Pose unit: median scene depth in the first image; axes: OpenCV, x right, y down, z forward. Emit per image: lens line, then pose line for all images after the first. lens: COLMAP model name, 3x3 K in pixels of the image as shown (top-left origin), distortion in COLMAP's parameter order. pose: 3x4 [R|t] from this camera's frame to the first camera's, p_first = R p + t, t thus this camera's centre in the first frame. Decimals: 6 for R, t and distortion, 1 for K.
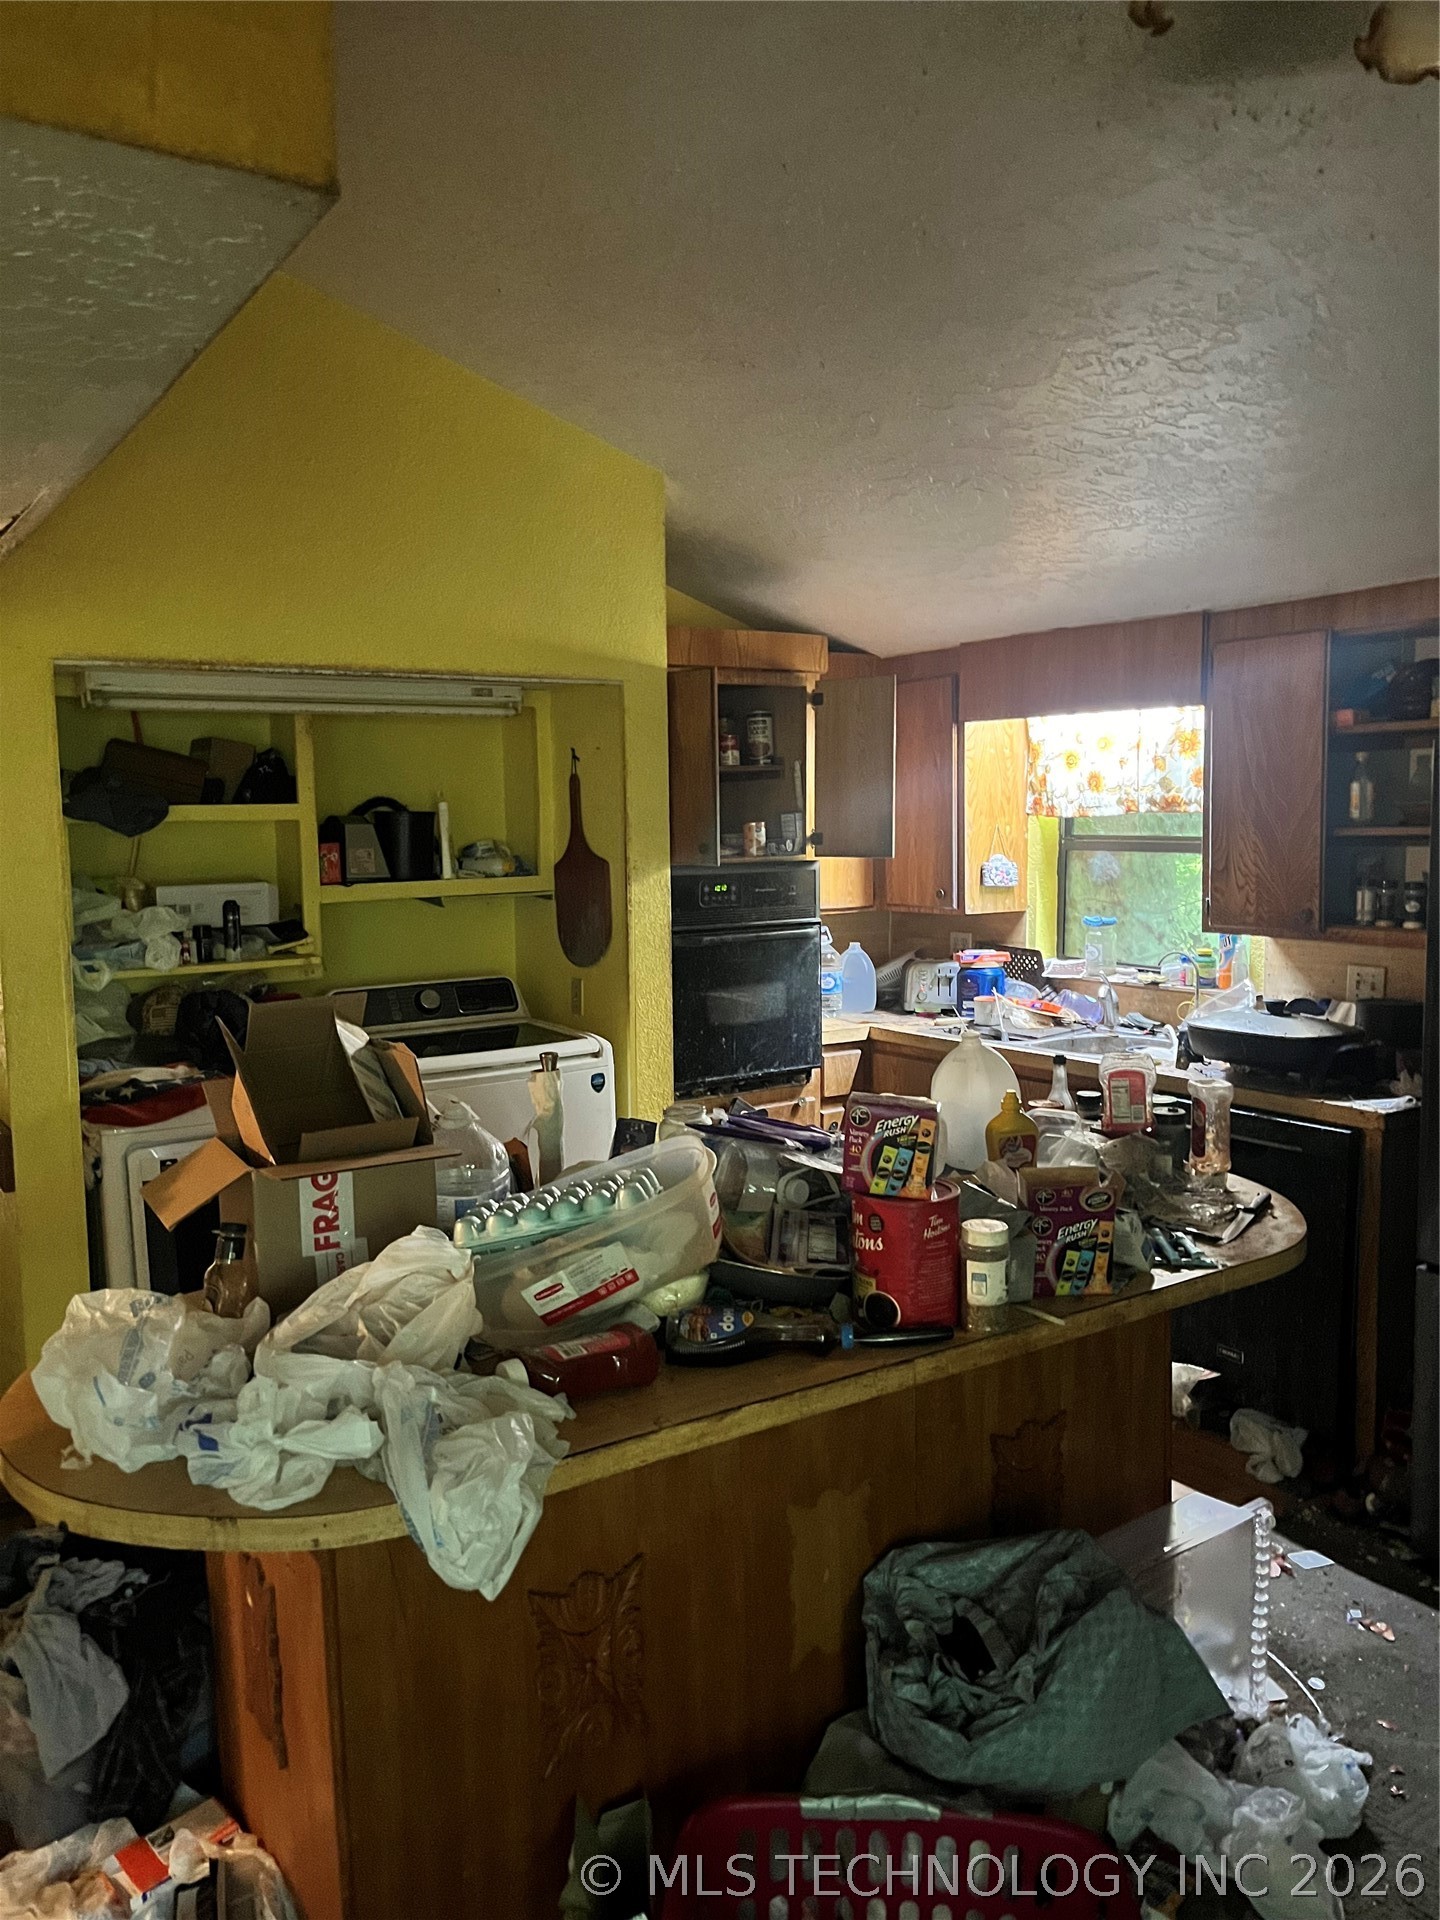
lens RADIAL K [[1441.2, 0, 725.4], [0, 1441.2, 971.6], [0, 0, 1]] dist [0.061721, -0.090384]
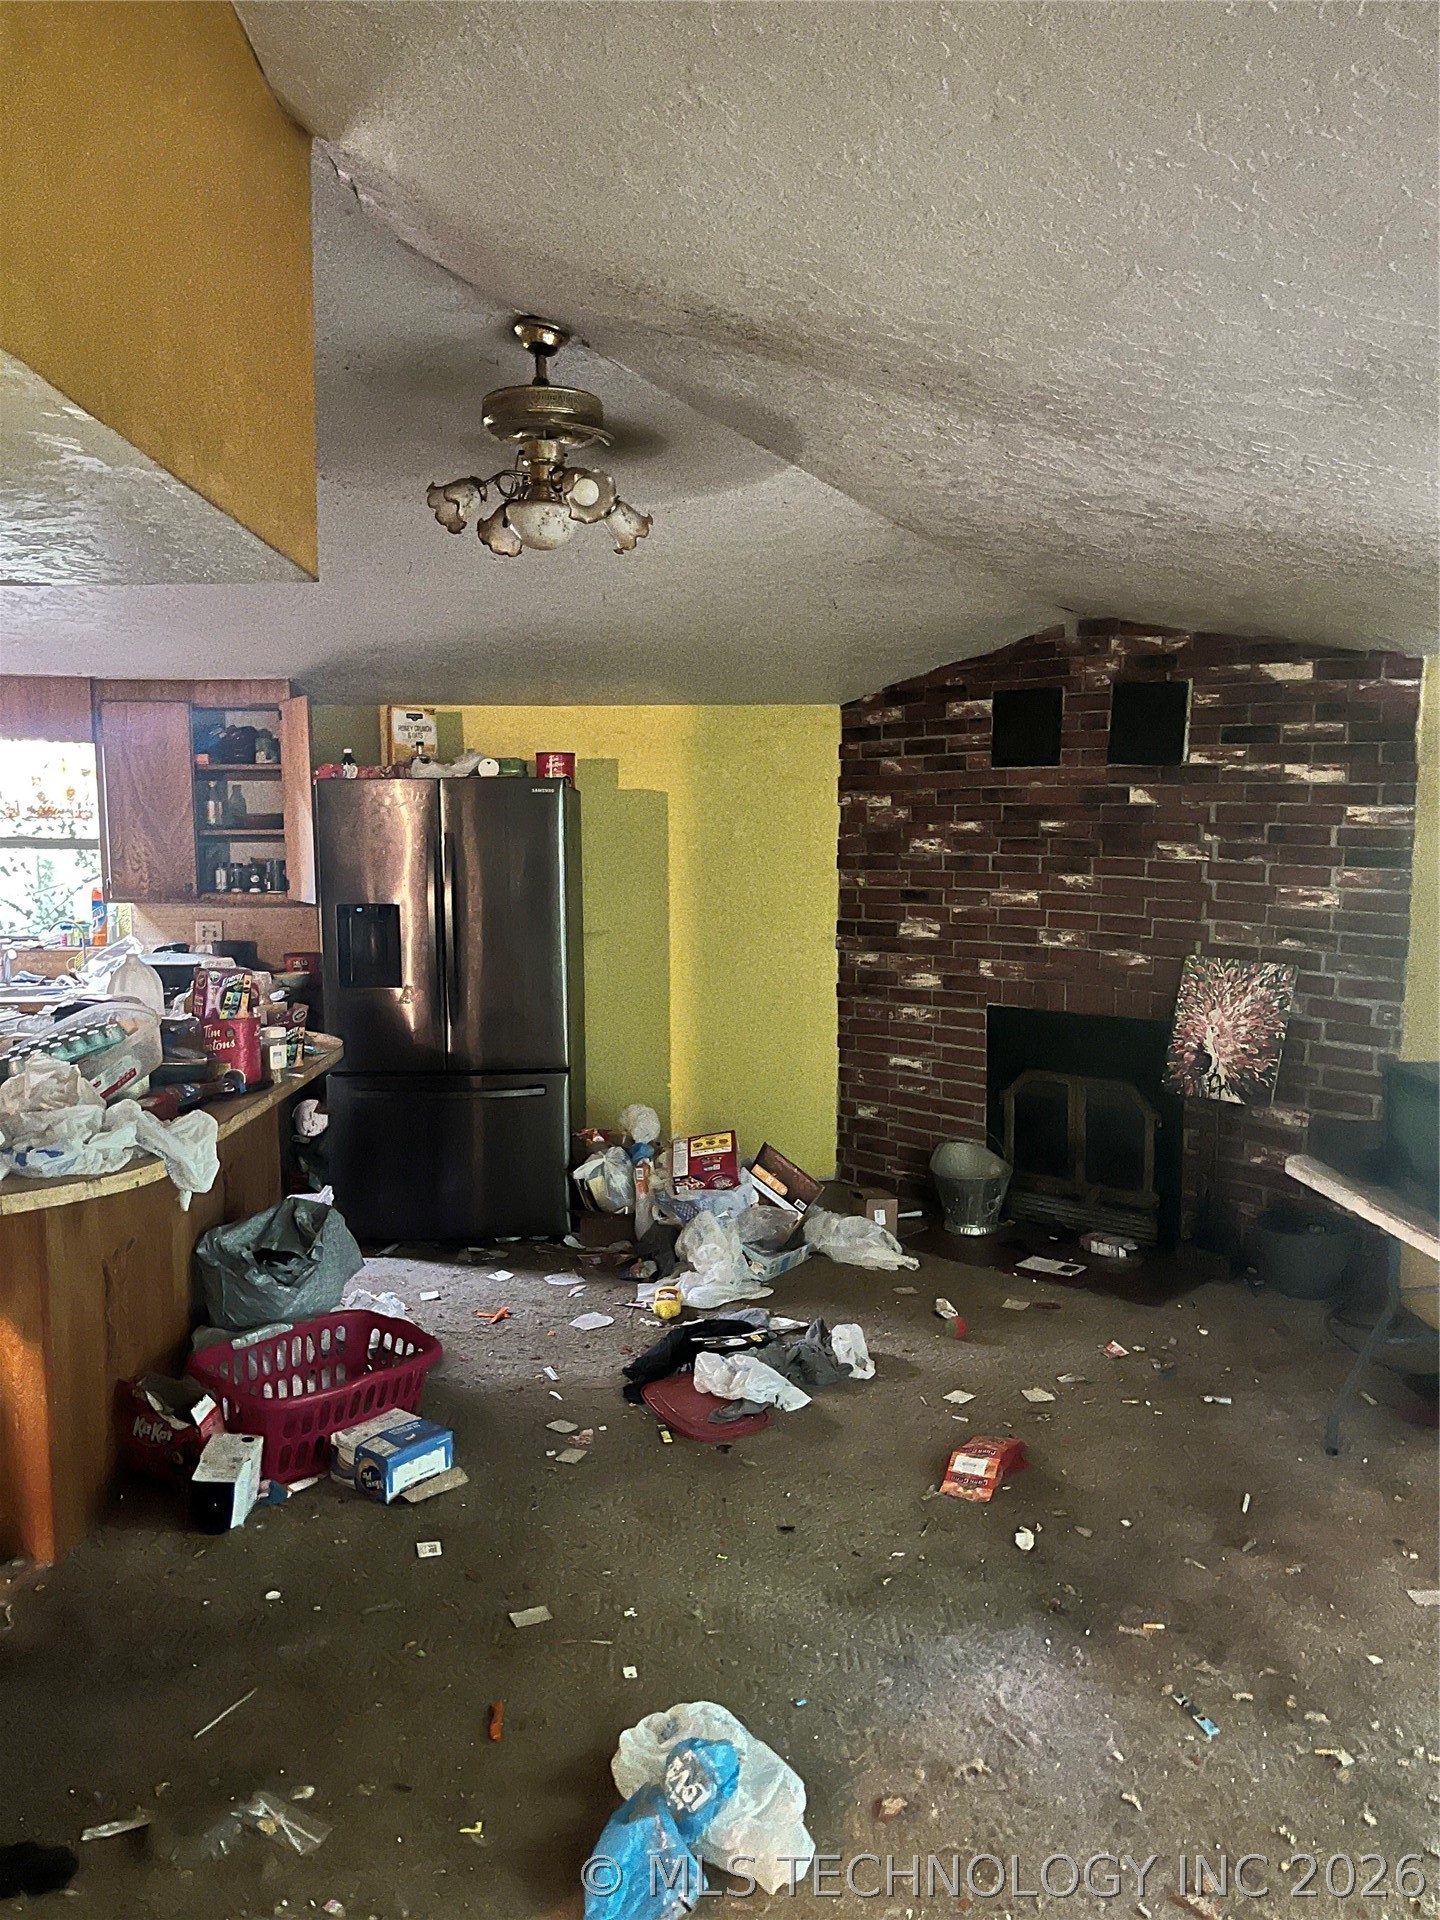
lens RADIAL K [[1441.2, 0, 720.1], [0, 1441.2, 959.3], [0, 0, 1]] dist [0.061721, -0.090384]
pose [[0.536719, -0.068288, 0.840993, -0.592394], [0.084624, 0.996051, 0.026872, 0.043634], [-0.839507, 0.056745, 0.540378, -0.290268]]
